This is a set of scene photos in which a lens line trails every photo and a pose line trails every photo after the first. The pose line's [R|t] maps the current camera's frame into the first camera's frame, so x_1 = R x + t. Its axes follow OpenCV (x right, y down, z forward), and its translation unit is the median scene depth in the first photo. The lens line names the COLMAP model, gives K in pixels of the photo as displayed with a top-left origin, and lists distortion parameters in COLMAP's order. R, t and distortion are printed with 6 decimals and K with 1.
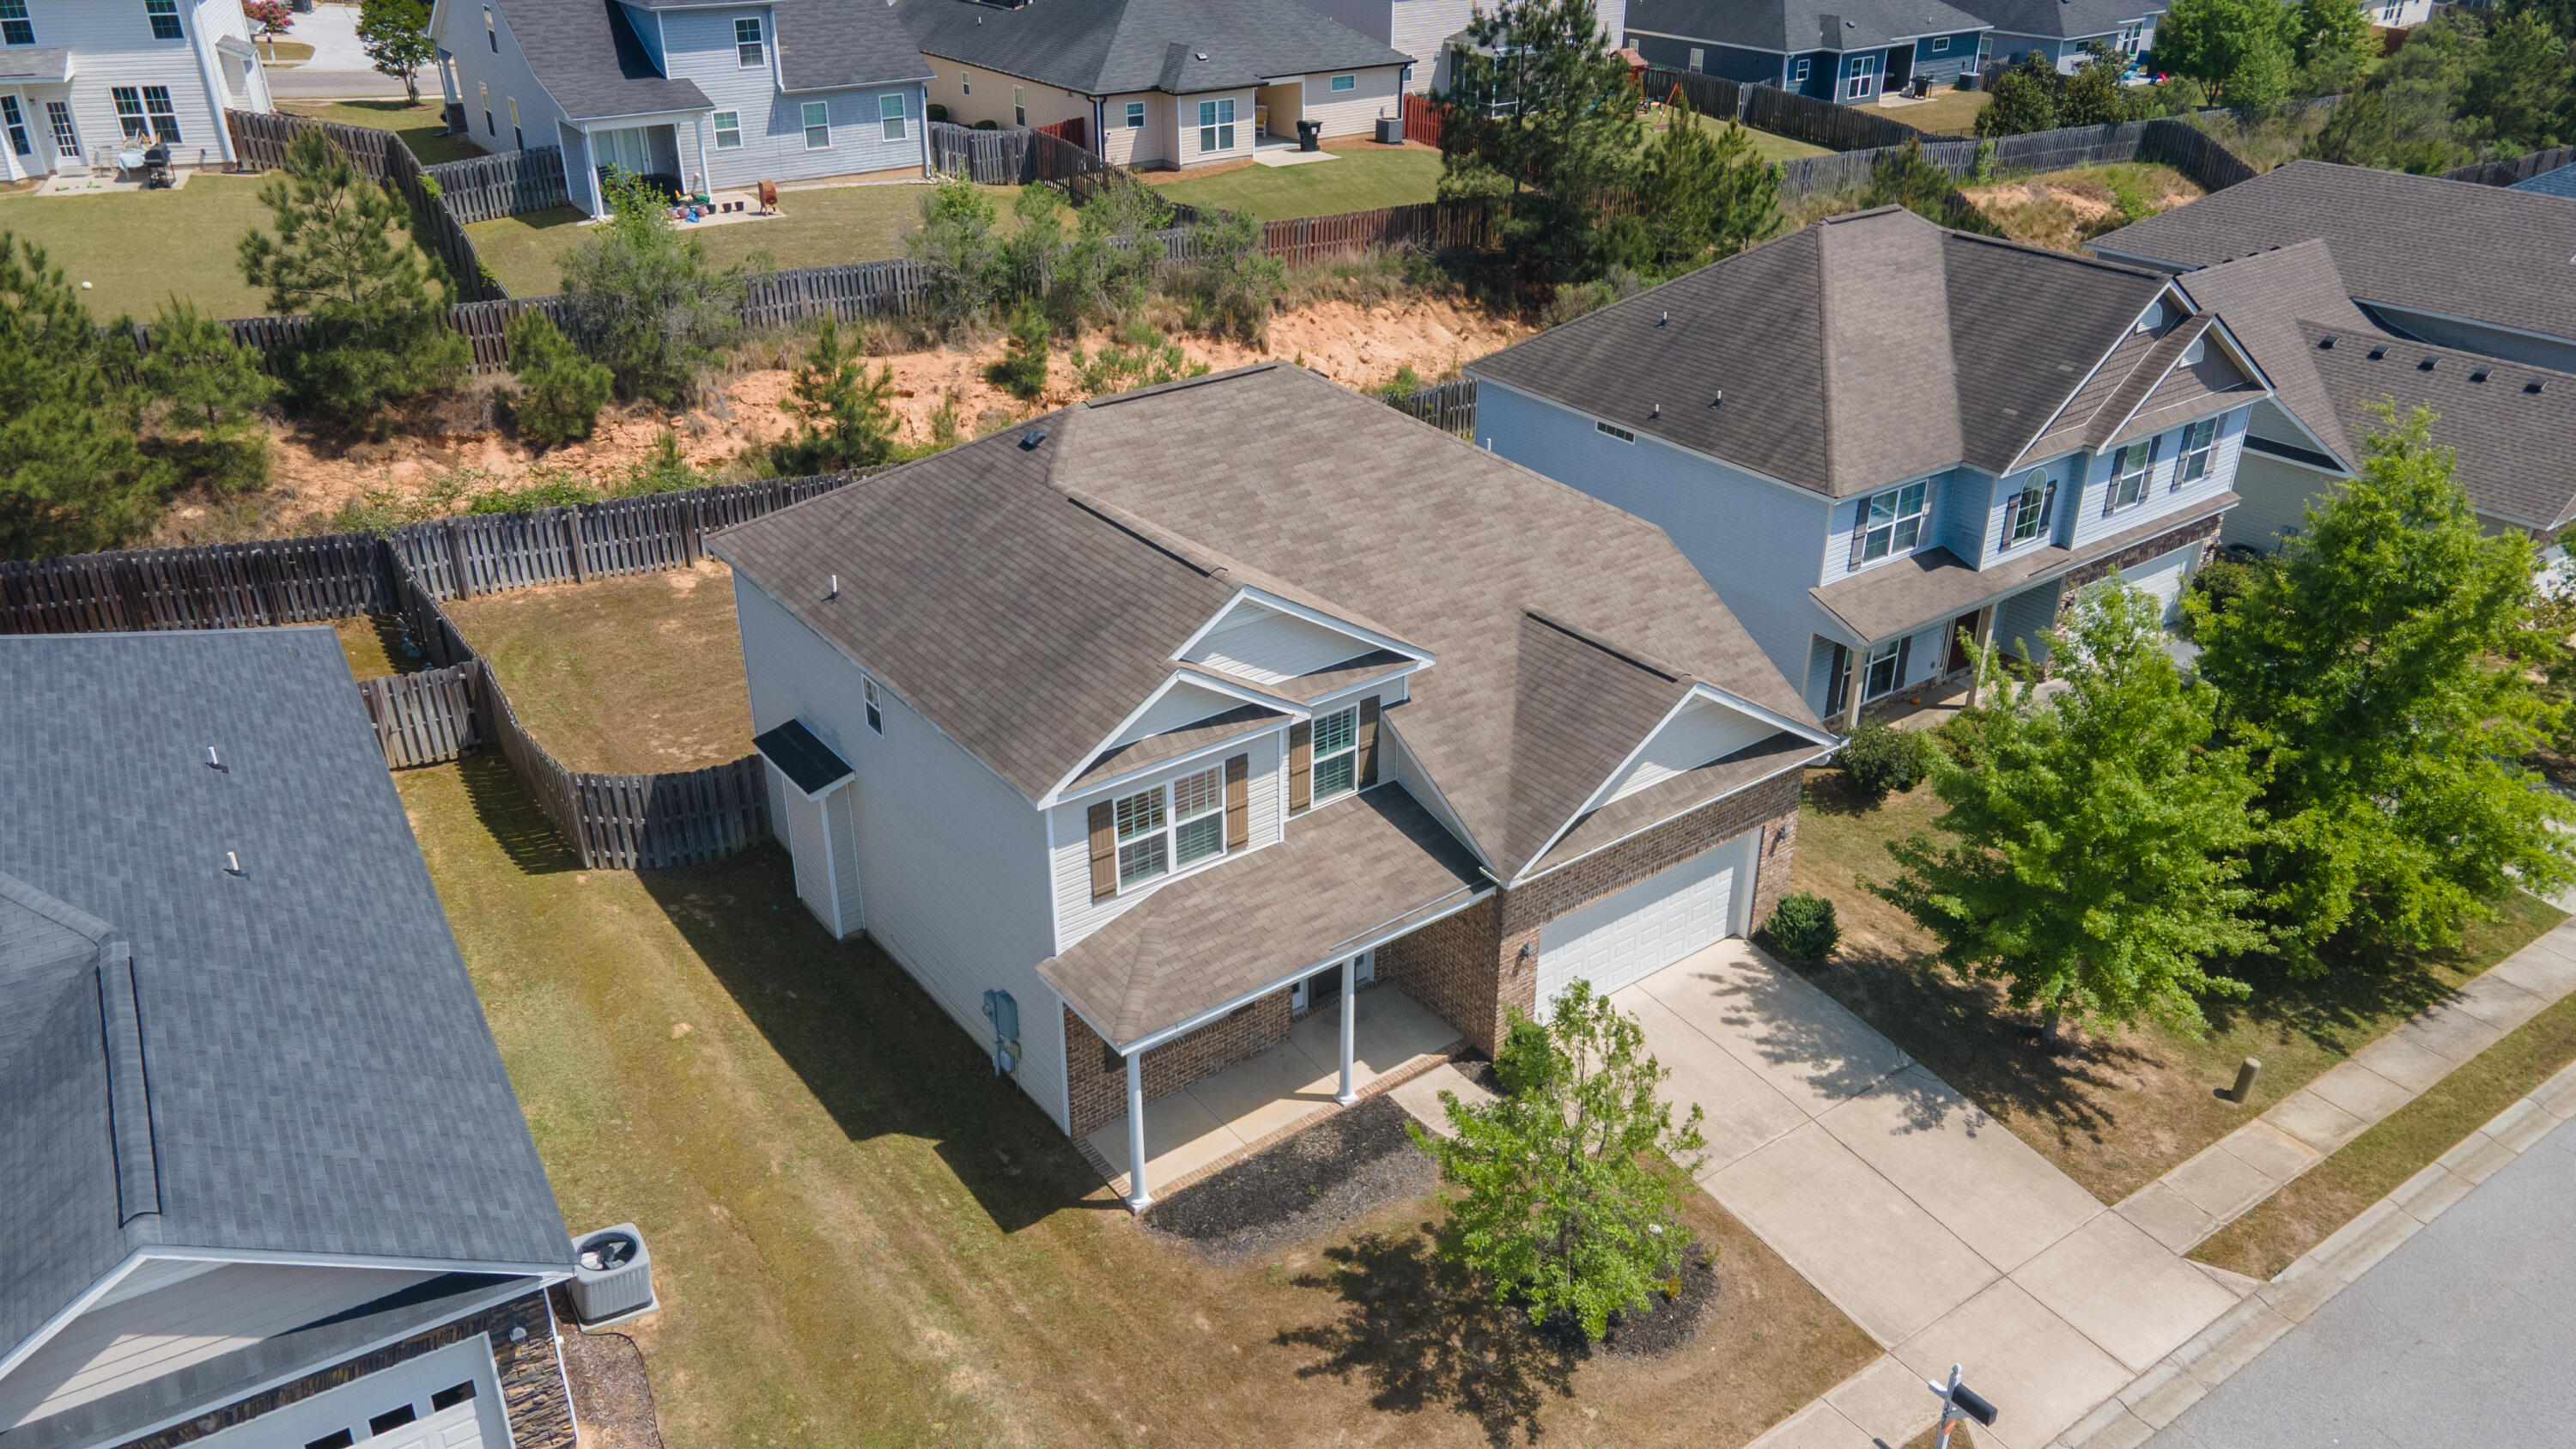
lens RADIAL K [[1917.4, 0, 1279.6], [0, 1917.4, 681.4], [0, 0, 1]] dist [0.044824, 0.002979]
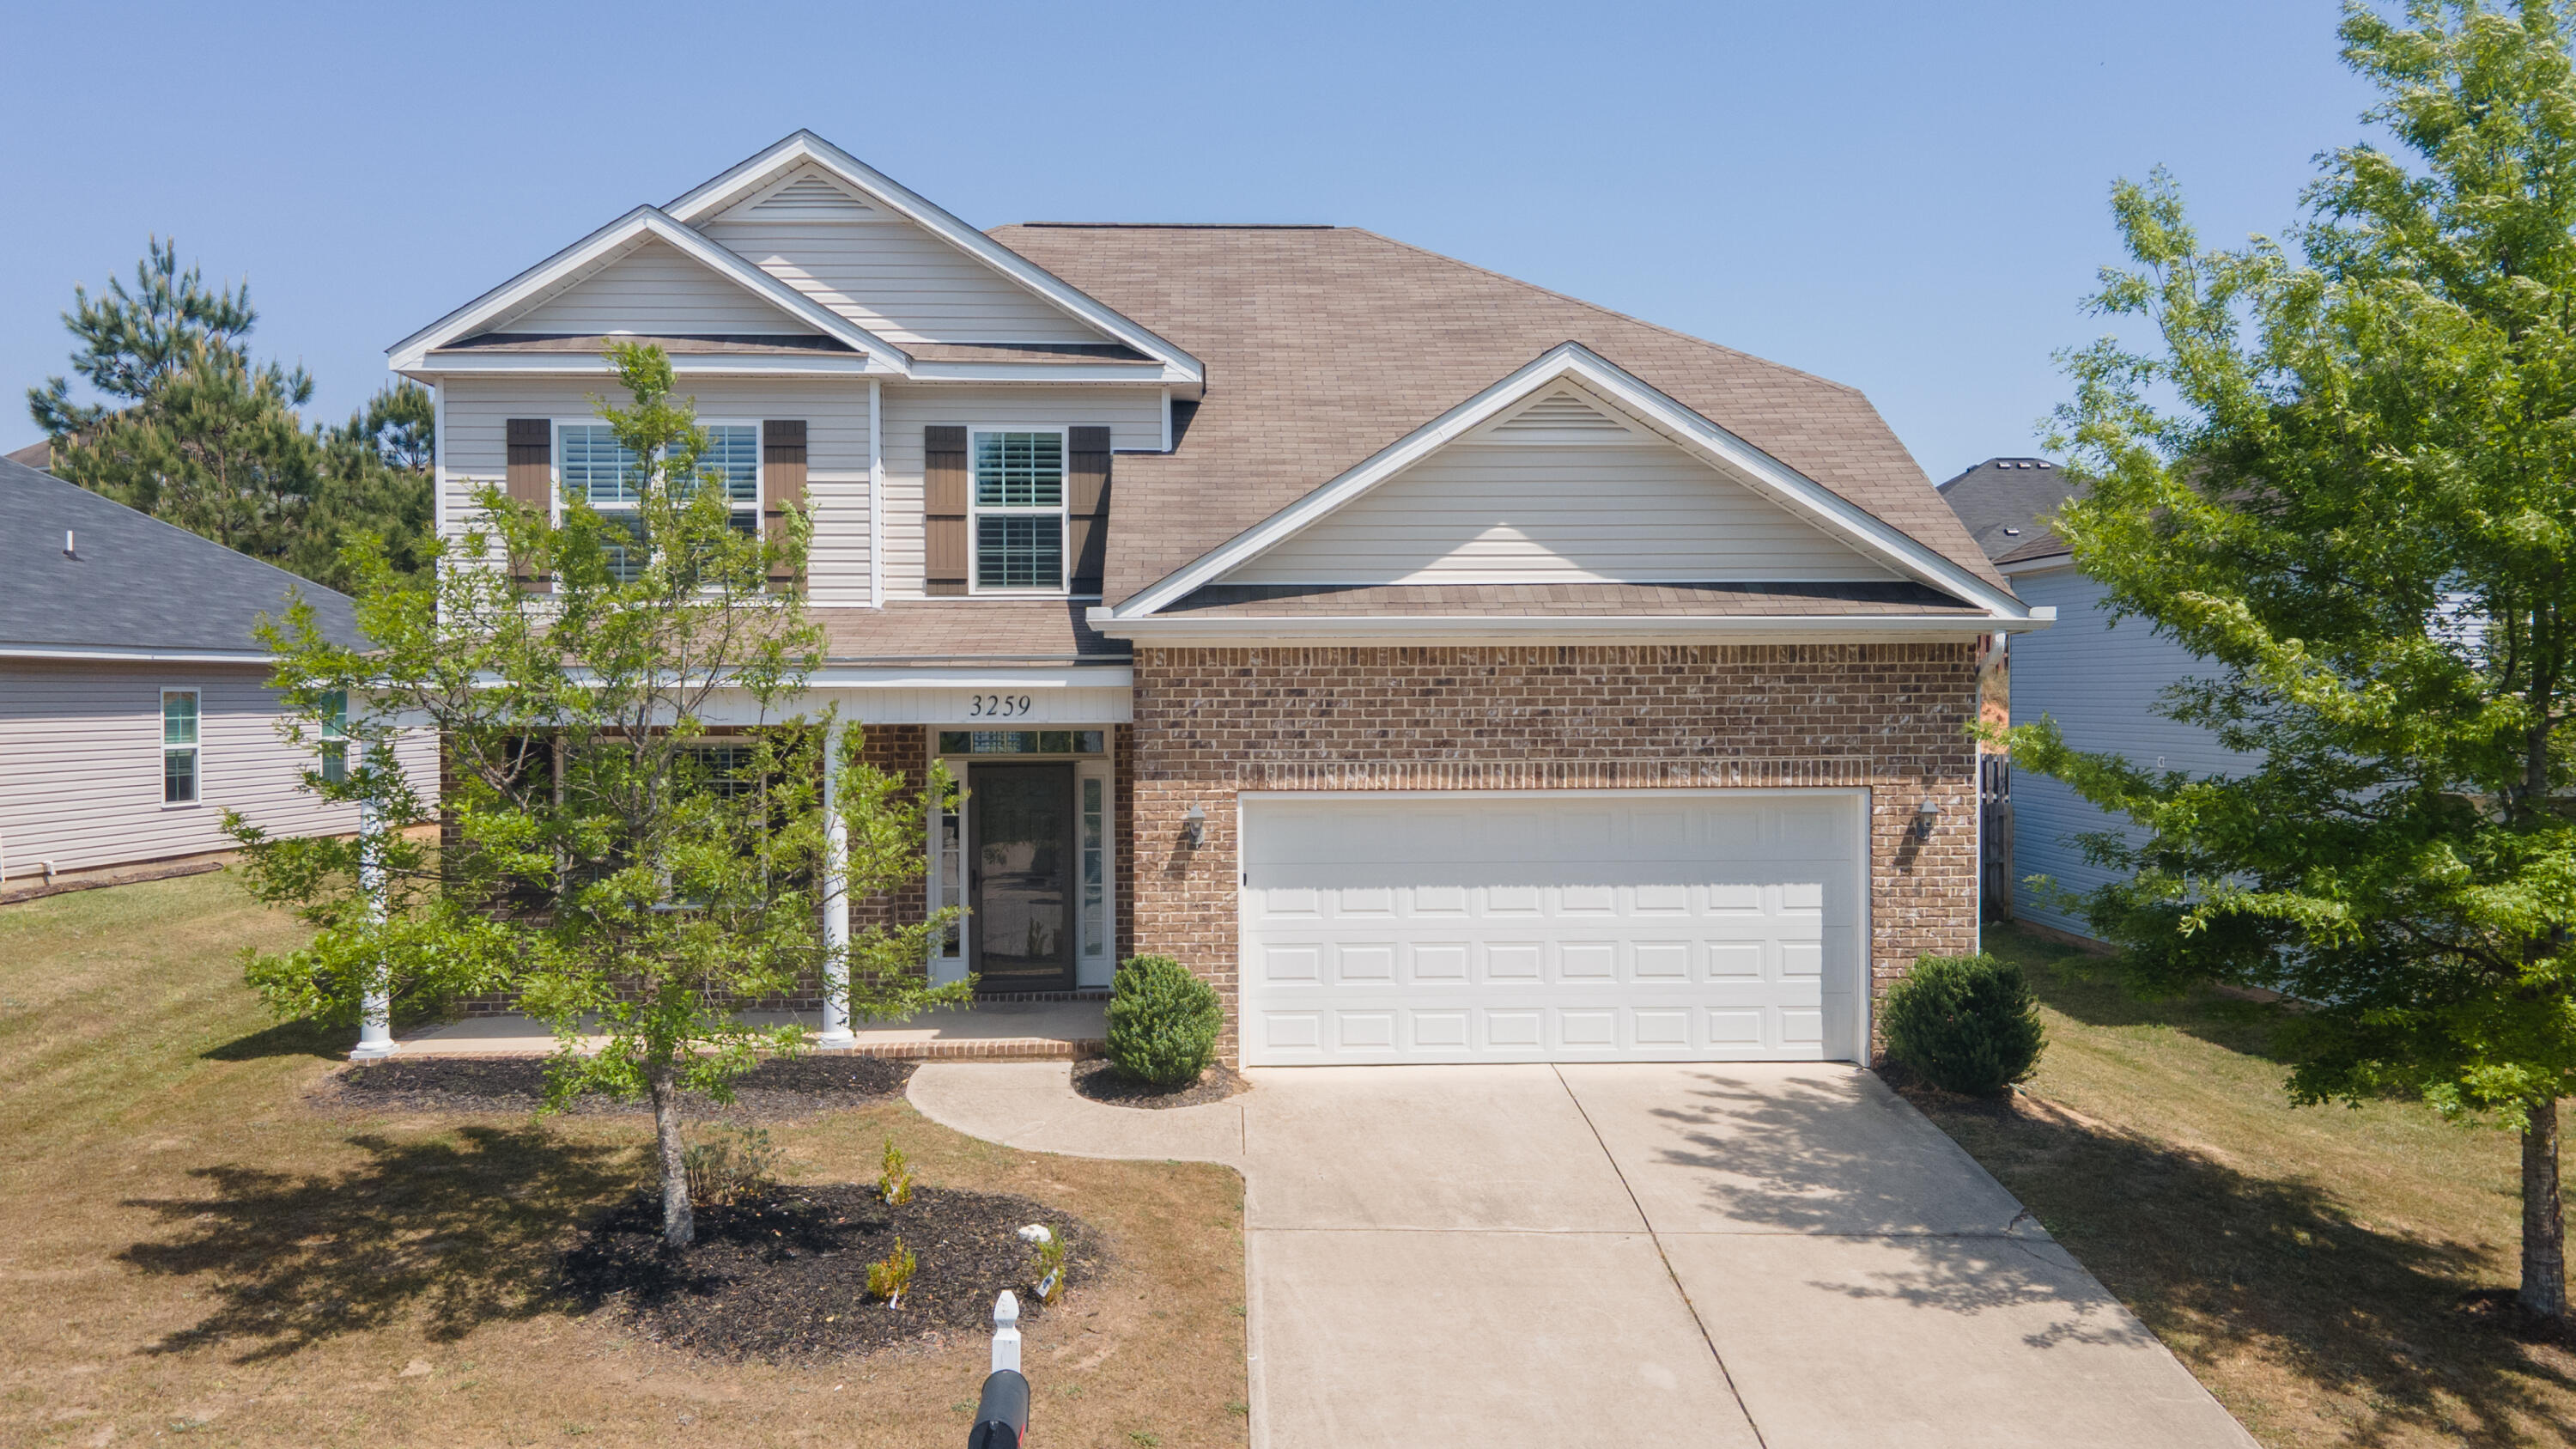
lens RADIAL K [[1996.7, 0, 1282.9], [0, 1996.7, 672.2], [0, 0, 1]] dist [0.043823, 0.002850]
pose [[0.820674, -0.012211, -0.571266, 0.459665], [-0.242780, 0.897587, -0.367961, 0.297490], [0.517255, 0.440668, 0.733662, 0.592266]]
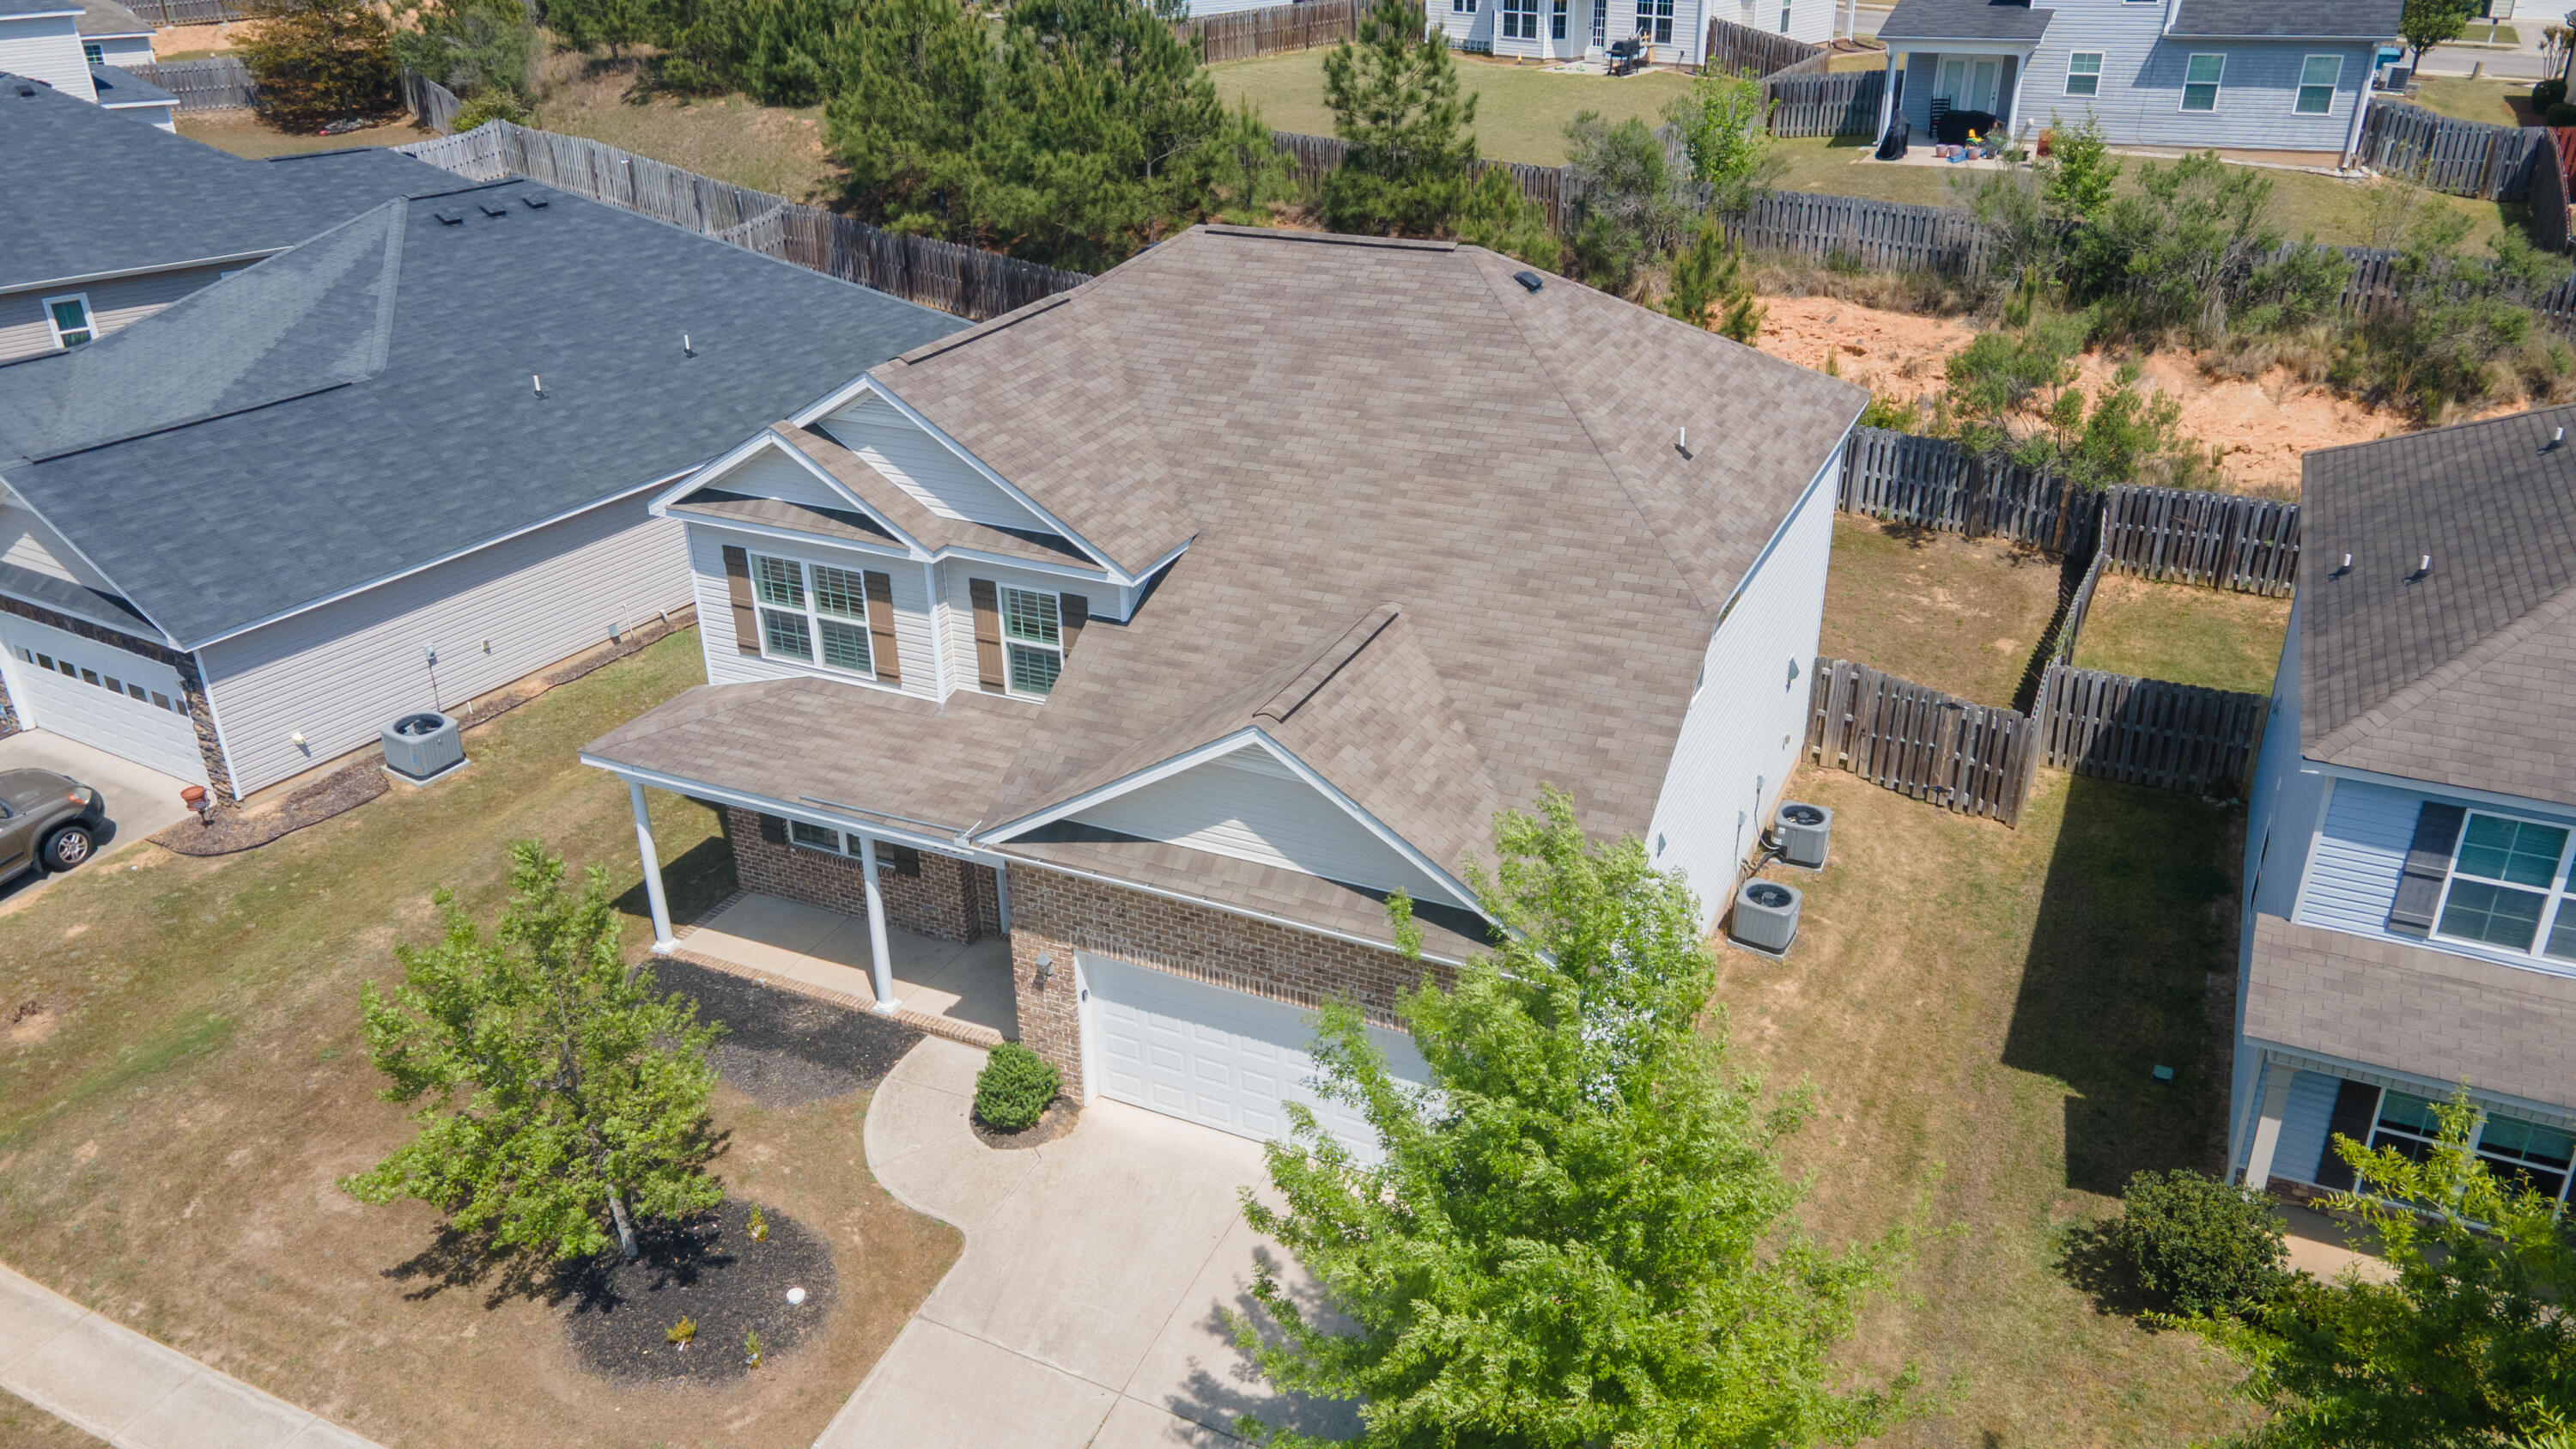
lens RADIAL K [[1917.4, 0, 1279.6], [0, 1917.4, 681.4], [0, 0, 1]] dist [0.044824, 0.002979]
pose [[0.460863, 0.354616, -0.813544, 0.758249], [-0.372296, 0.909389, 0.185493, -0.140945], [0.805606, 0.217393, 0.551125, 0.624597]]
